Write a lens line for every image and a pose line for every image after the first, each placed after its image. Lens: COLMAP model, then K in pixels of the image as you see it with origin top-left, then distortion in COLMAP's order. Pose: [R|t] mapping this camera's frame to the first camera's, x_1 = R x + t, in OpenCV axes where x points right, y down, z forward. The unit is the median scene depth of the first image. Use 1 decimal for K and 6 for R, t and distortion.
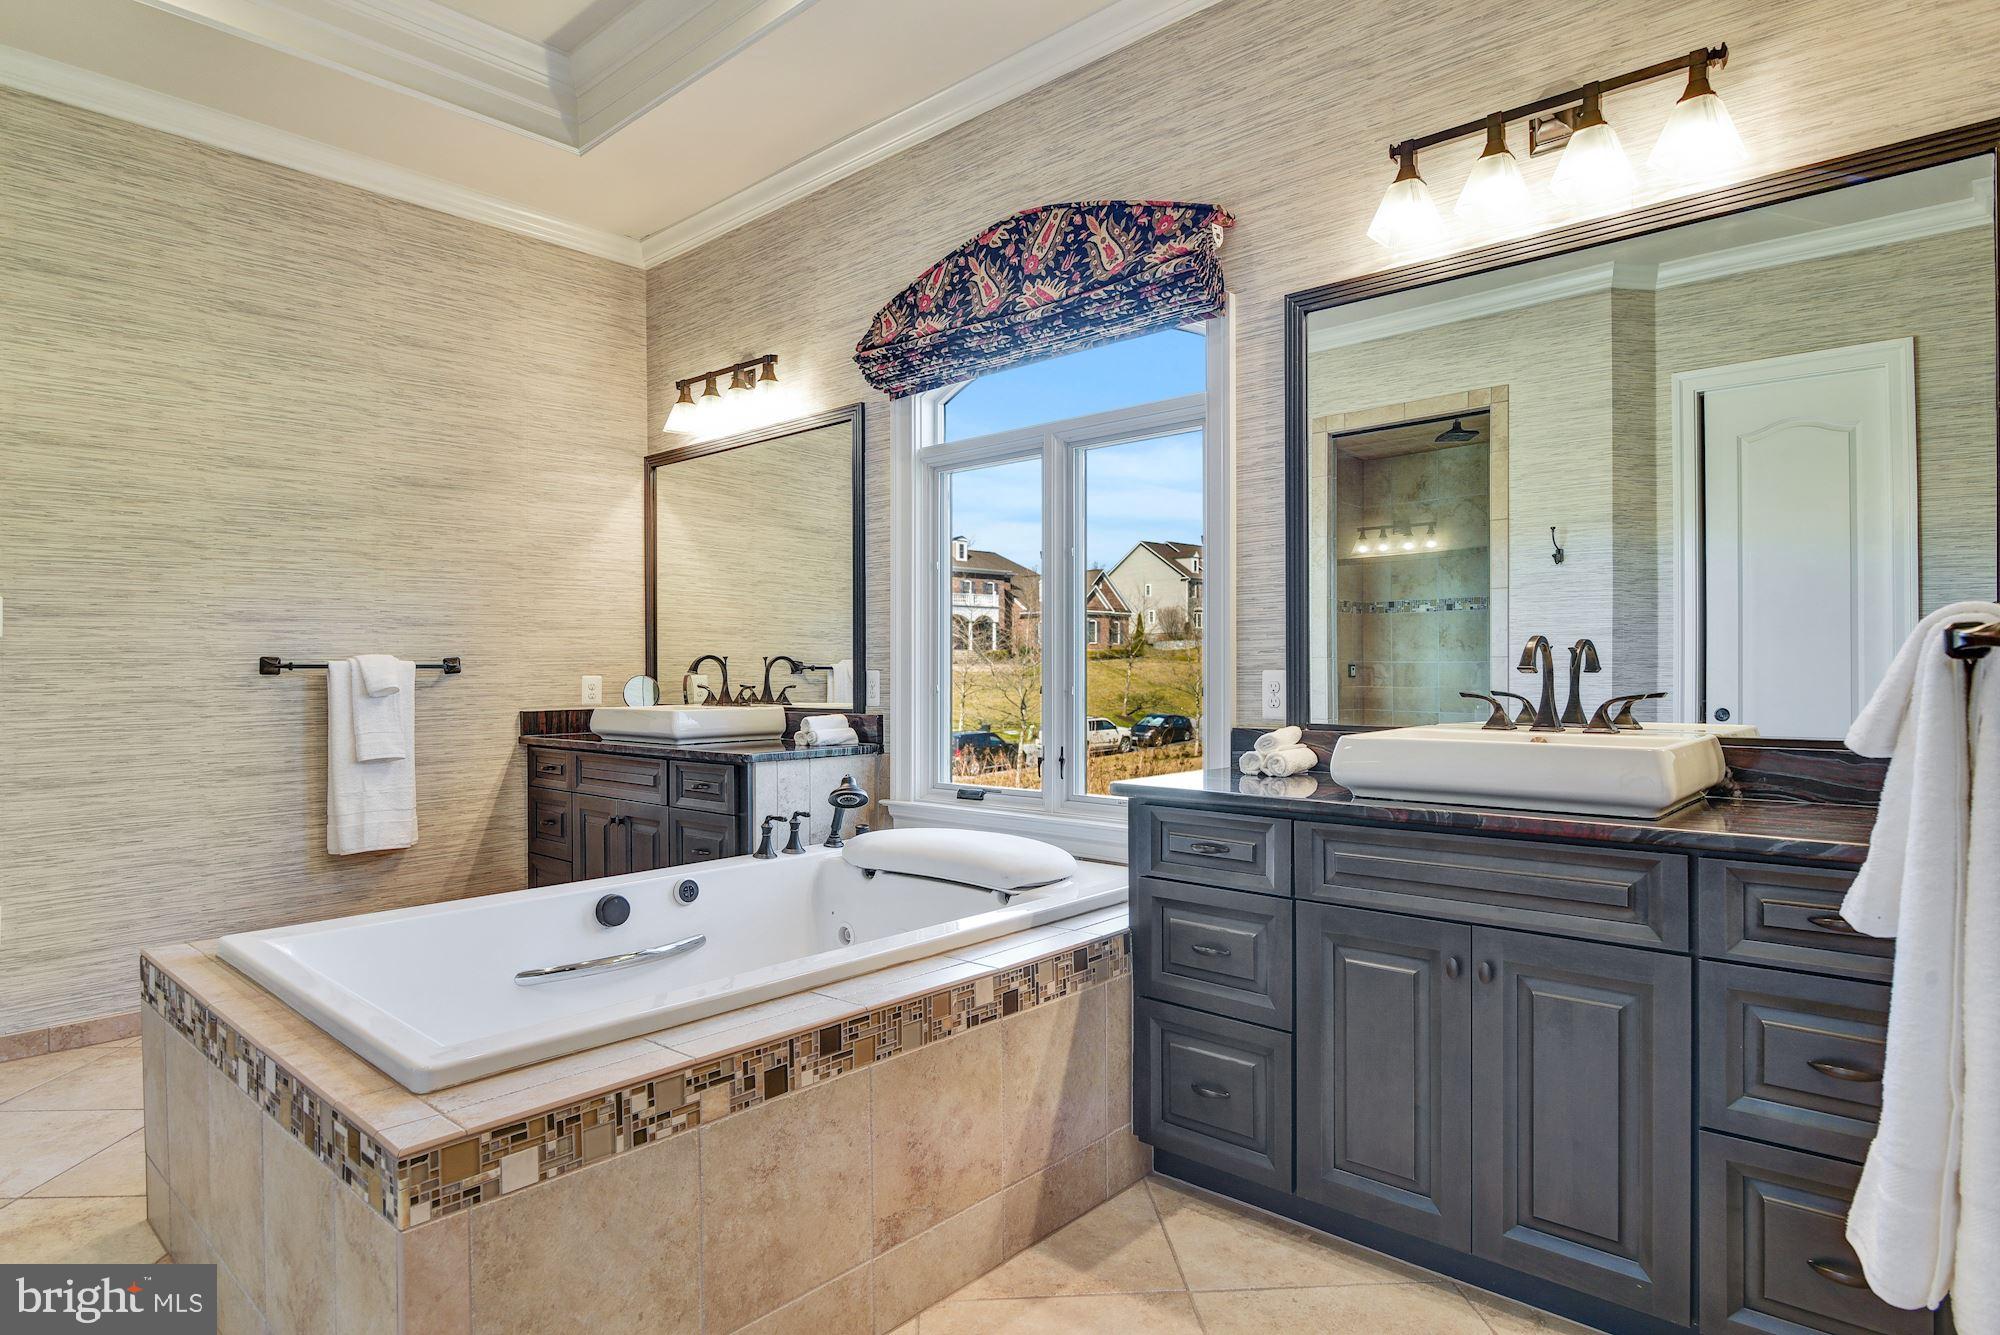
lens RADIAL K [[1114.1, 0, 1000.0], [0, 1114.1, 667.5], [0, 0, 1]] dist [-0.002120, -0.001563]
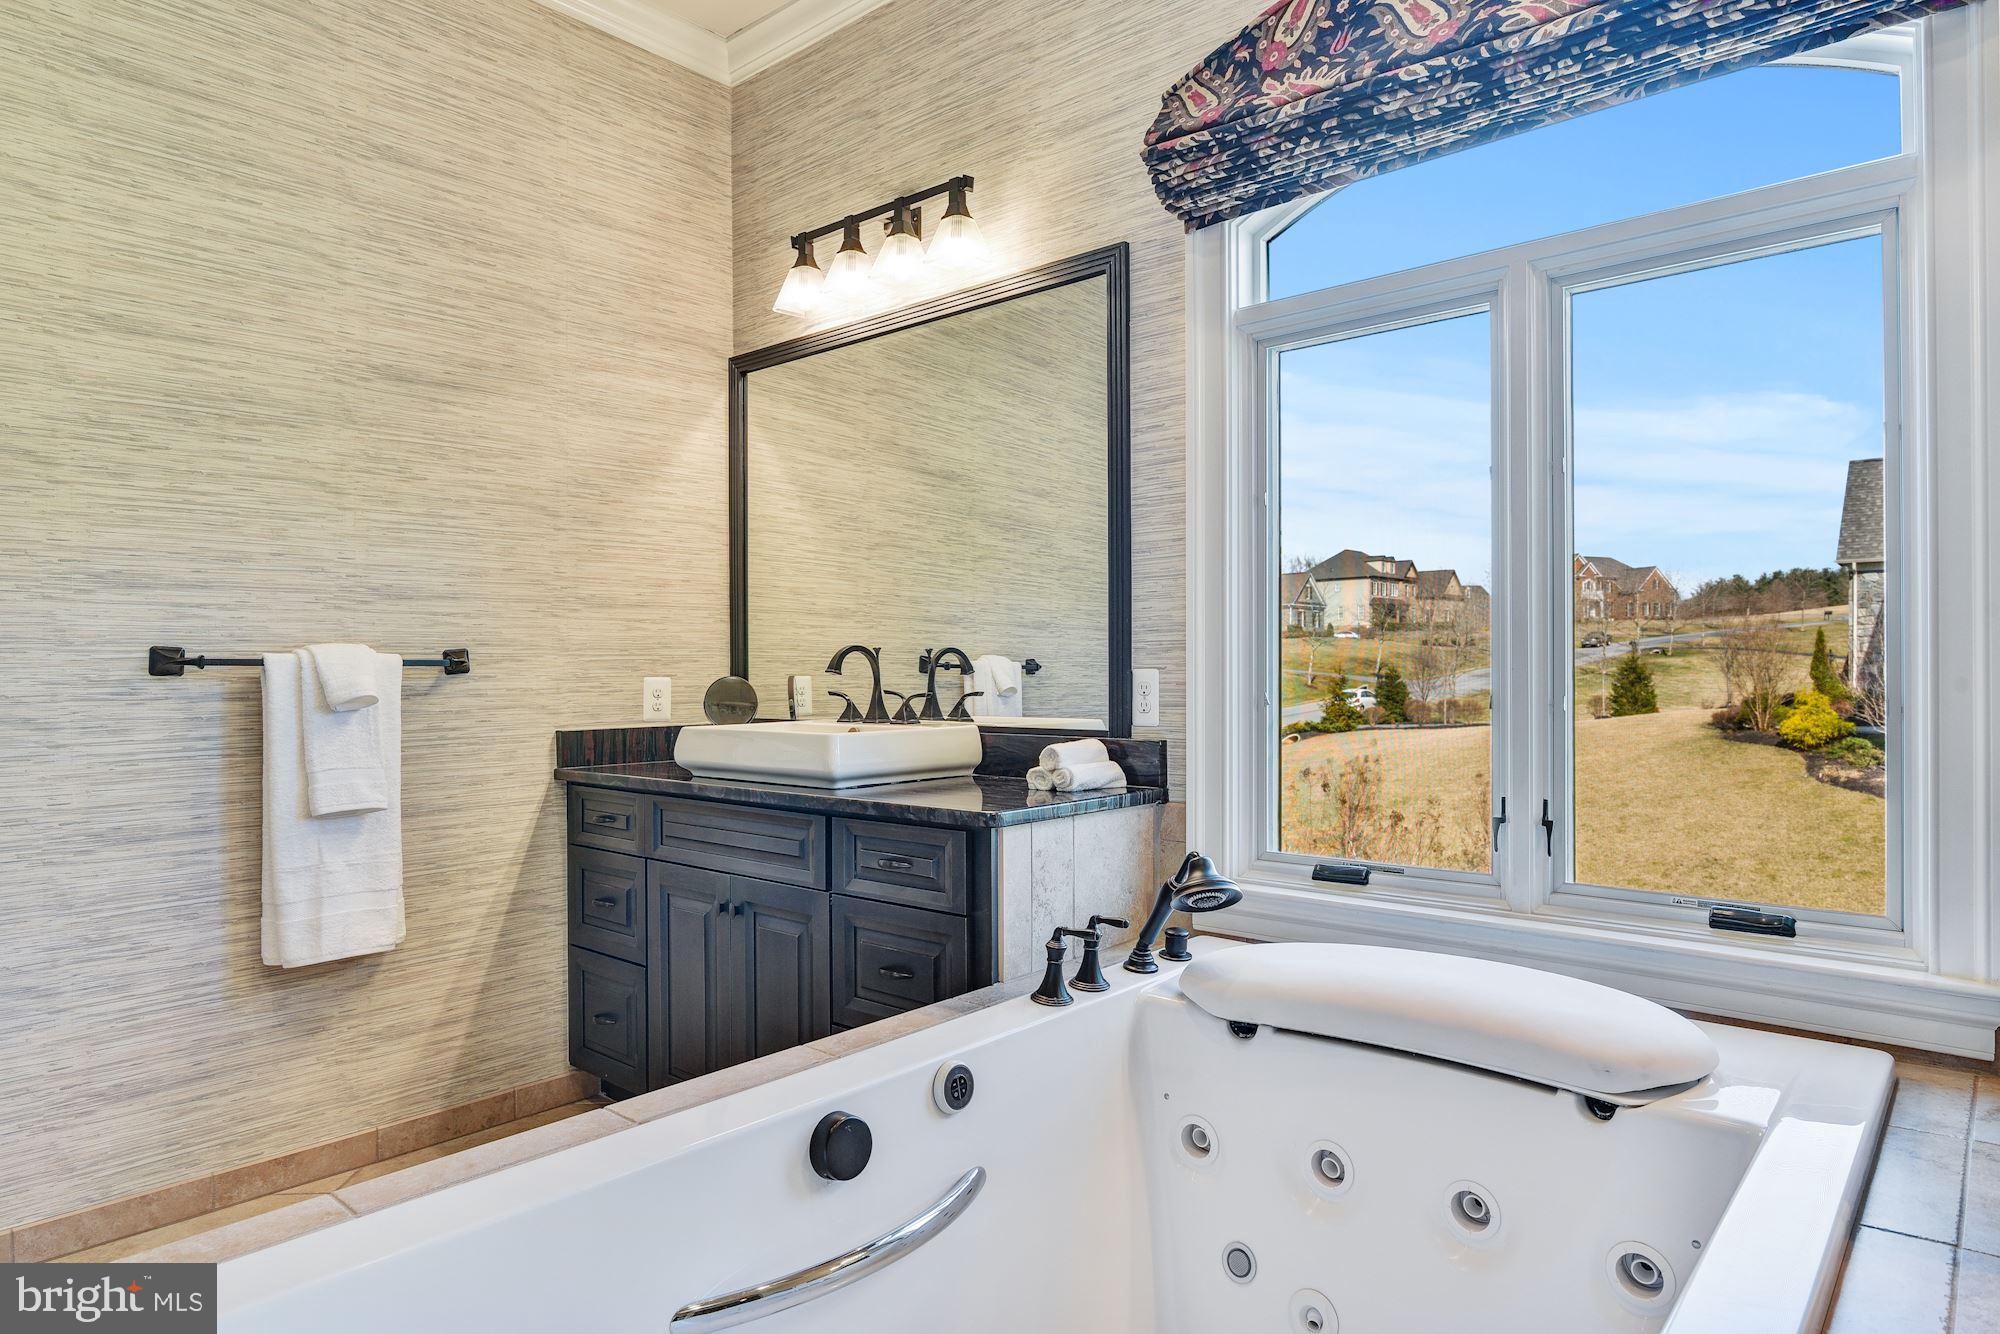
lens RADIAL K [[1170.2, 0, 1000.0], [0, 1170.2, 667.0], [0, 0, 1]] dist [-0.005383, 0.000392]
pose [[0.999748, 0.000516, 0.022441, -0.205163], [-0.000510, 1.000000, -0.000283, 0.001561], [-0.022441, 0.000272, 0.999748, 0.336067]]
